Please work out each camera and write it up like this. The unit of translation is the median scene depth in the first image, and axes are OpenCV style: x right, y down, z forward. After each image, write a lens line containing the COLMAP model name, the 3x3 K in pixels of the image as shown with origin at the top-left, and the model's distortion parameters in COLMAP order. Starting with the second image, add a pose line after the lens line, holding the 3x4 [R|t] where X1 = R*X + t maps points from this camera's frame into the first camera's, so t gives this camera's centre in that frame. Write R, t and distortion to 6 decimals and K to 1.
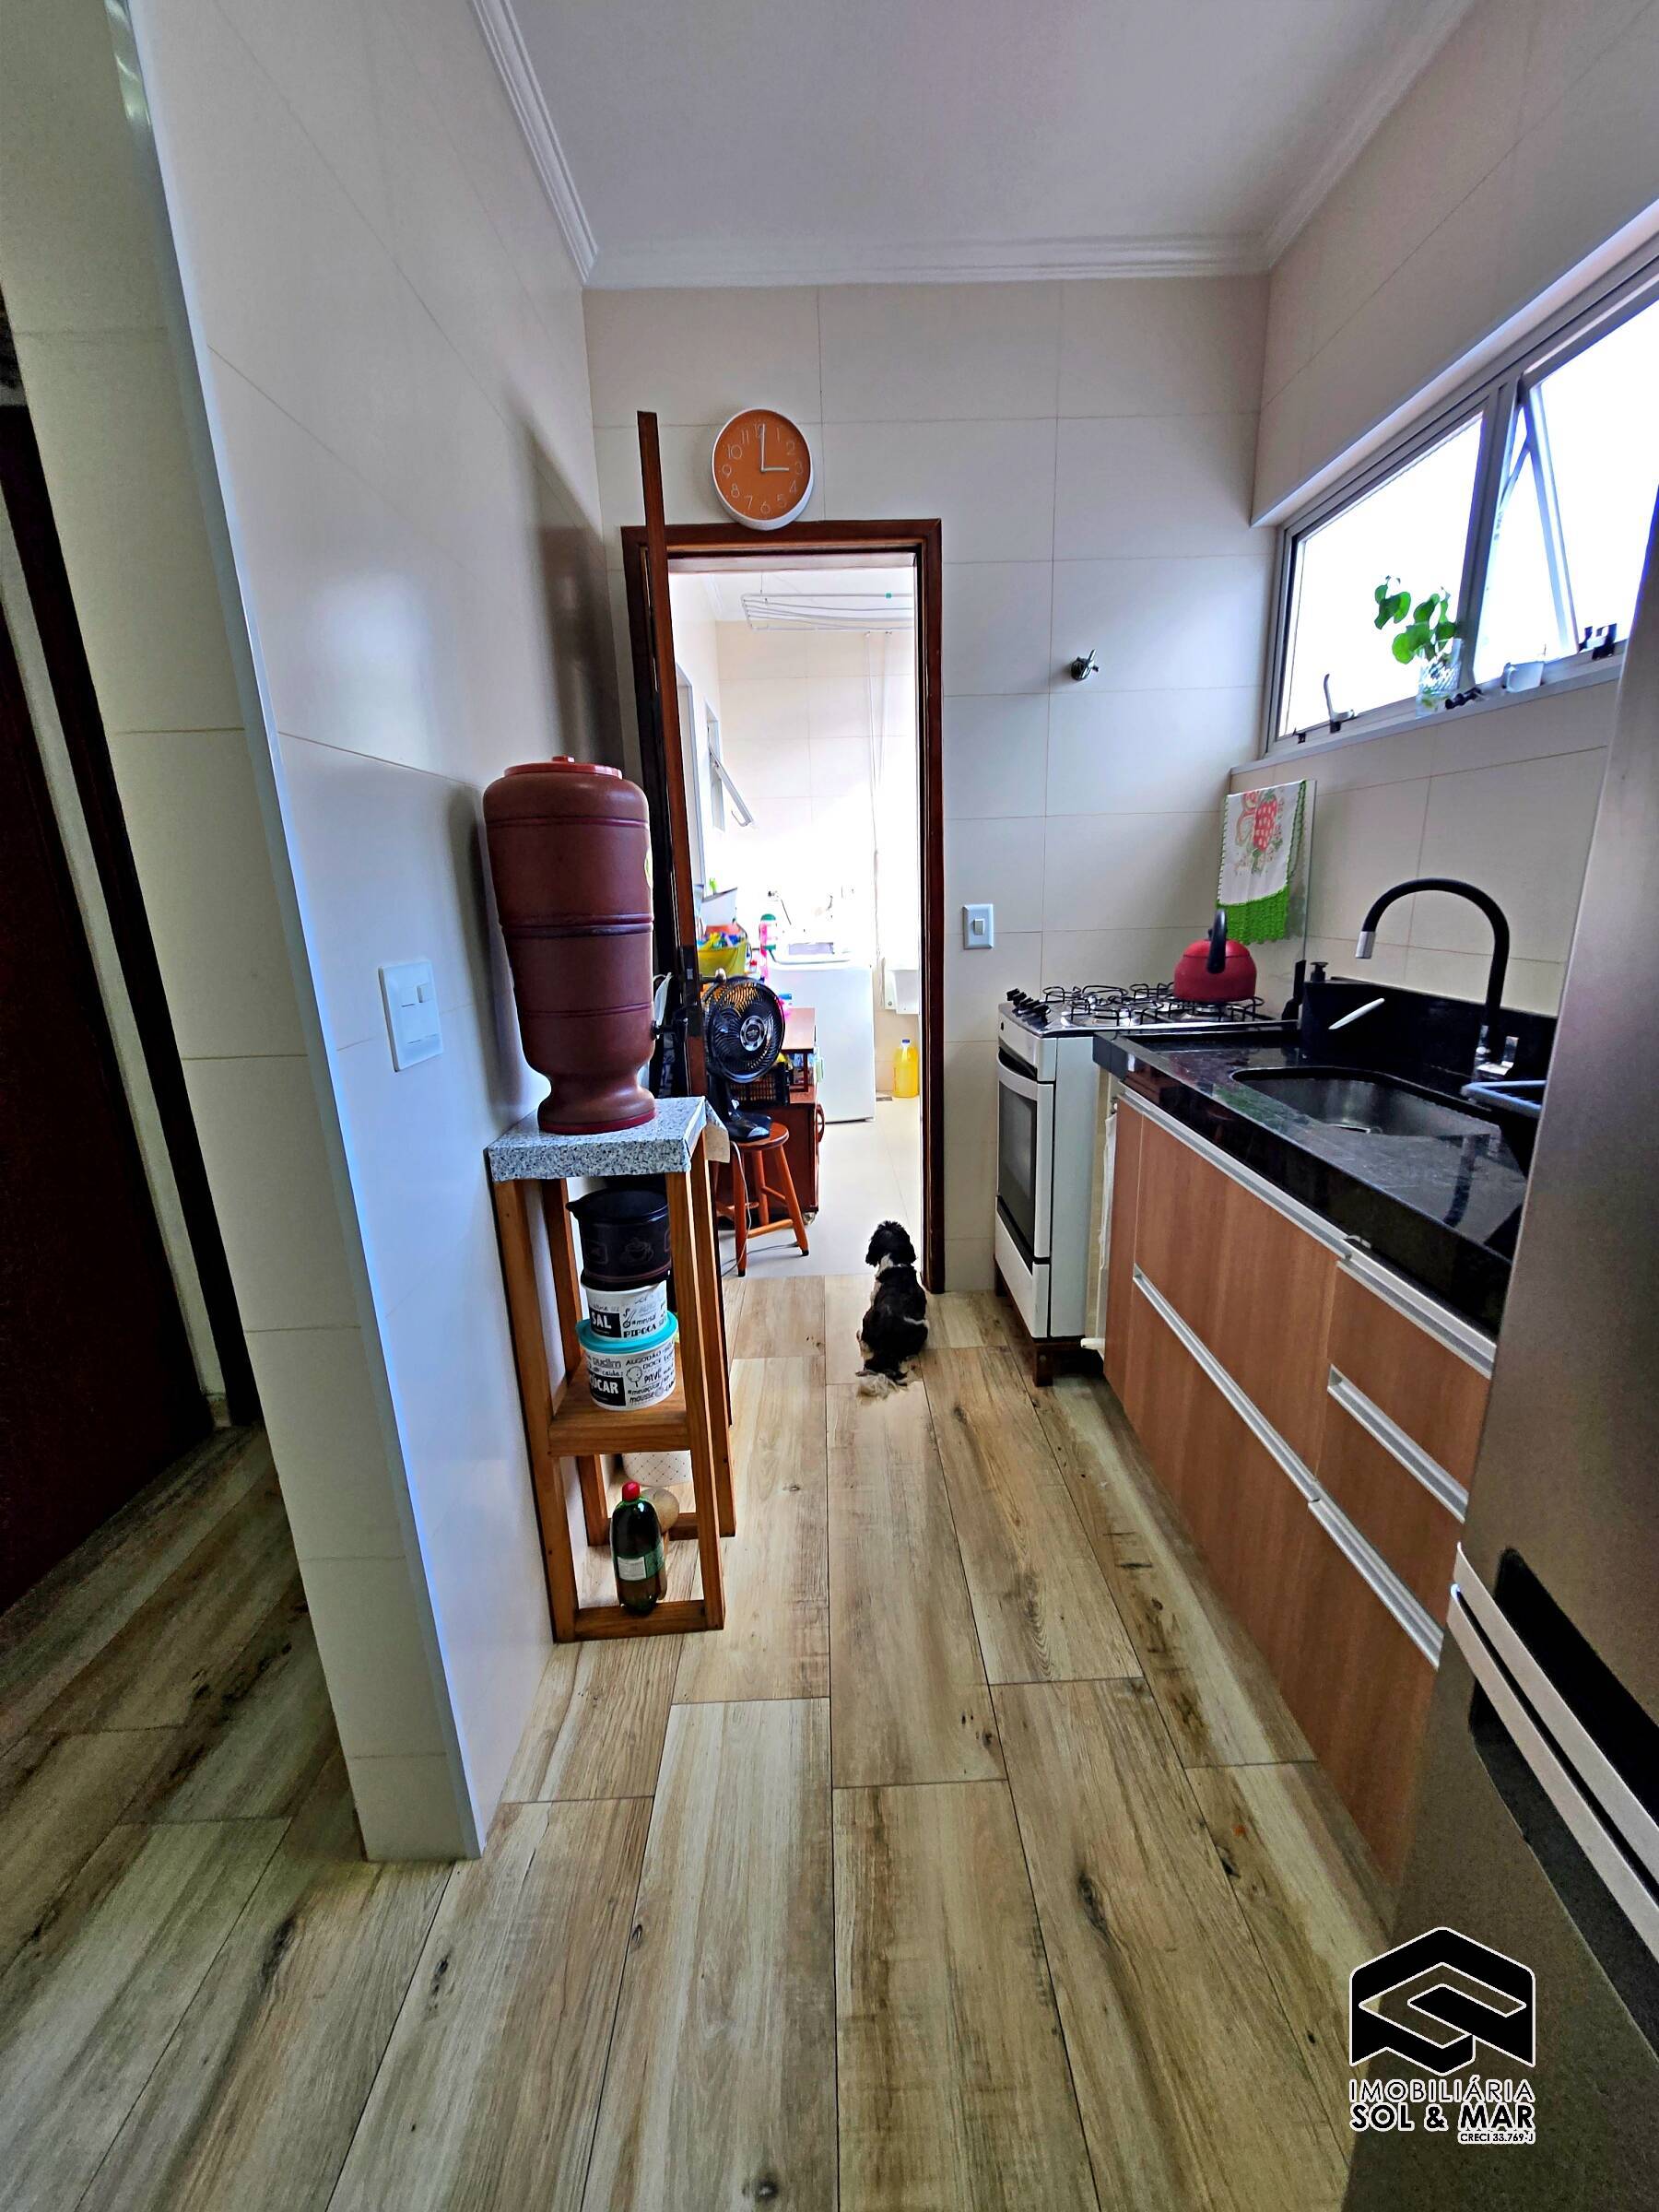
lens RADIAL K [[870.5, 0, 837.3], [0, 870.5, 1110.1], [0, 0, 1]] dist [0.001990, 0.000457]
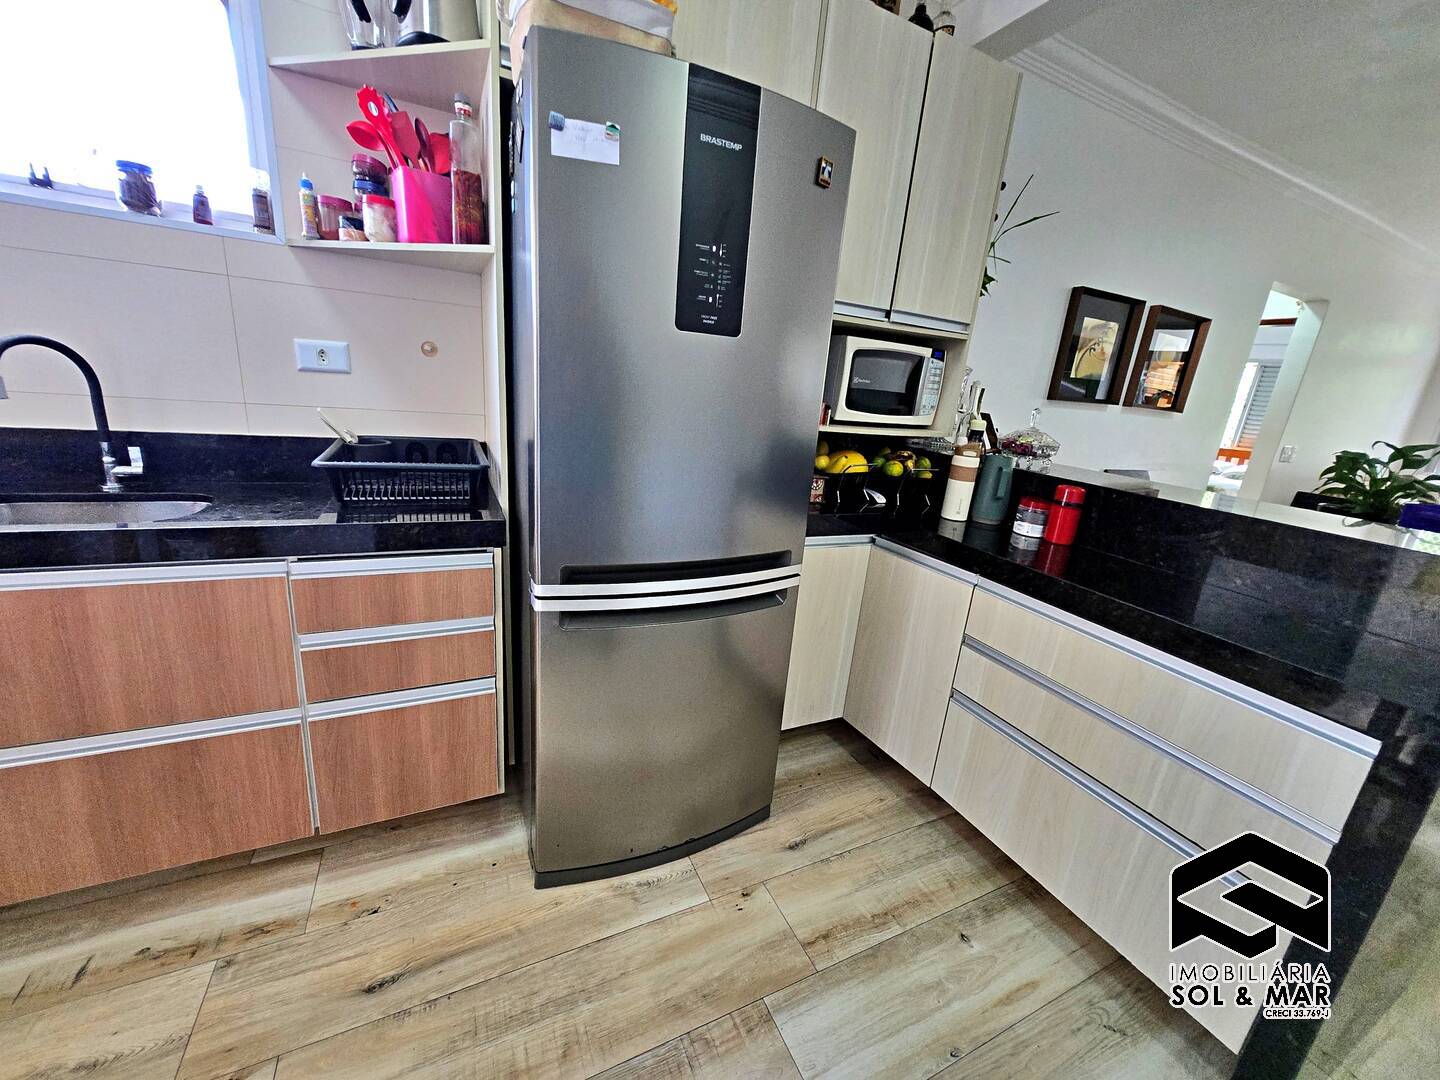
lens RADIAL K [[563.2, 0, 722.6], [0, 563.2, 534.8], [0, 0, 1]] dist [0.002542, -0.000152]
pose [[-0.413871, -0.249236, 0.875553, -0.541018], [0.158954, 0.927230, 0.339084, -0.107816], [-0.896351, 0.279510, -0.344136, 0.429615]]
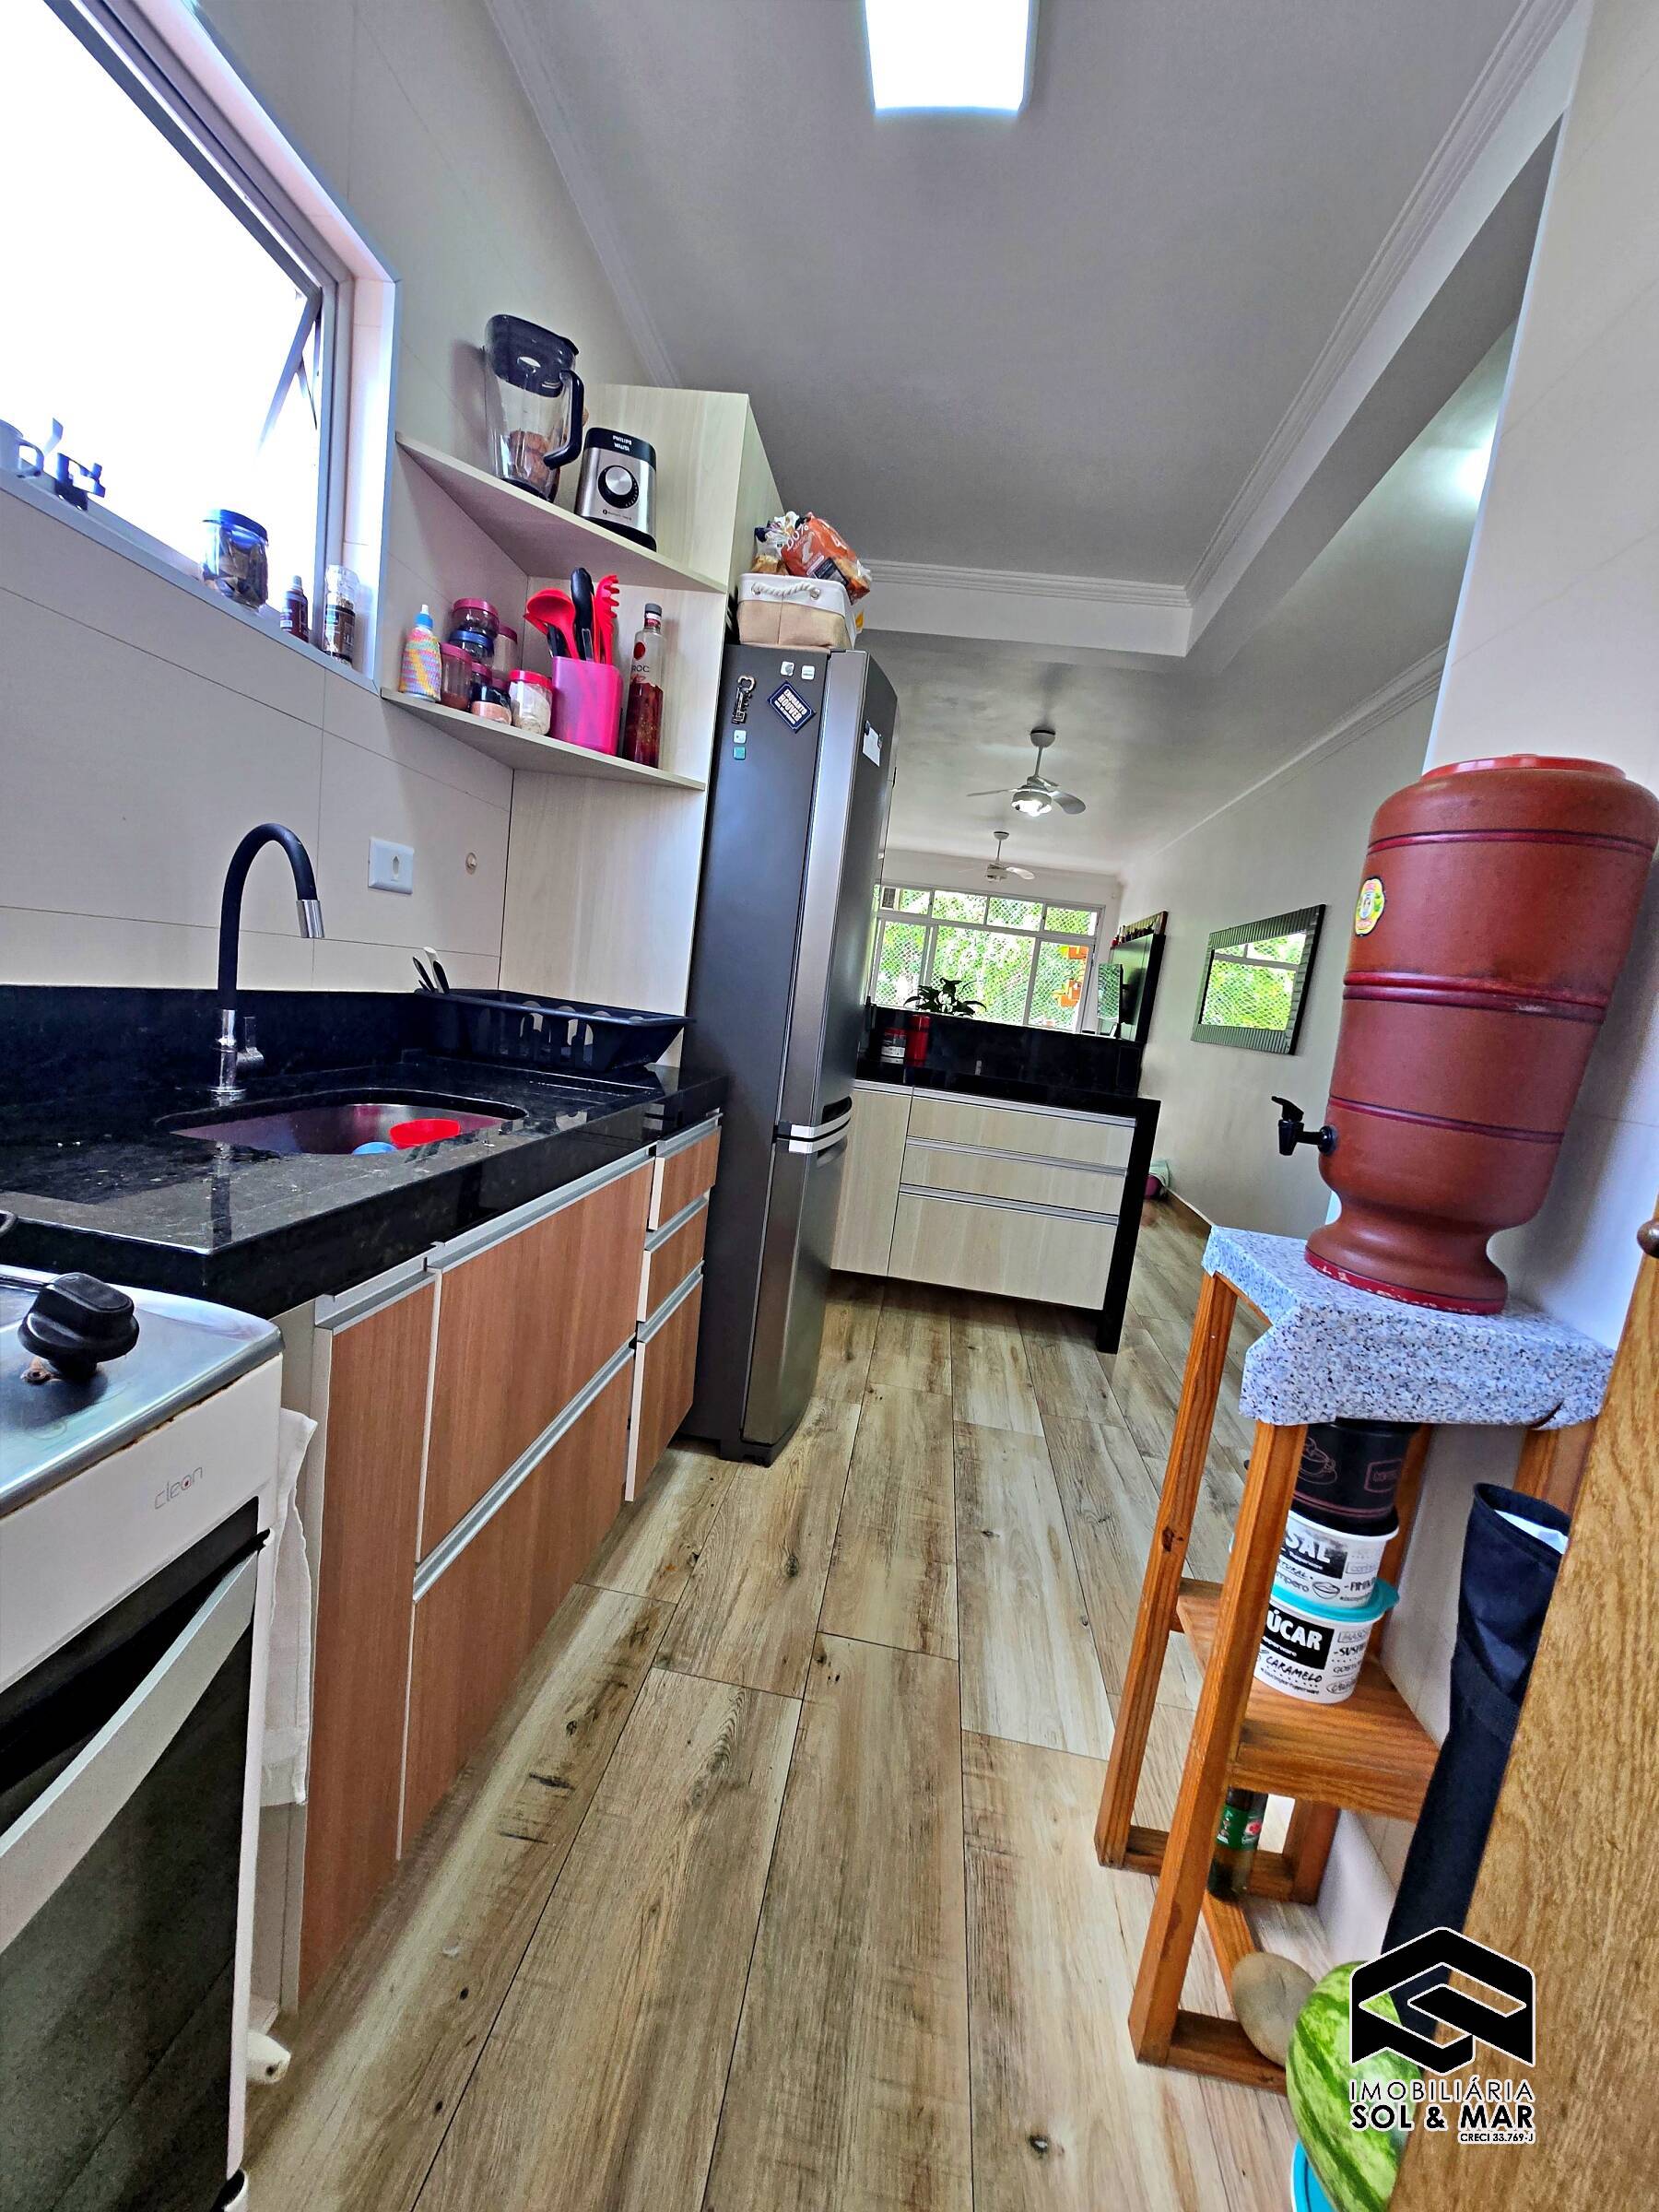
lens RADIAL K [[870.5, 0, 837.3], [0, 870.5, 1110.1], [0, 0, 1]] dist [0.001990, 0.000457]
pose [[-0.985097, -0.115532, 0.127424, 0.084274], [-0.058878, 0.922576, 0.381297, -0.342805], [-0.161610, 0.368112, -0.915628, 1.639217]]
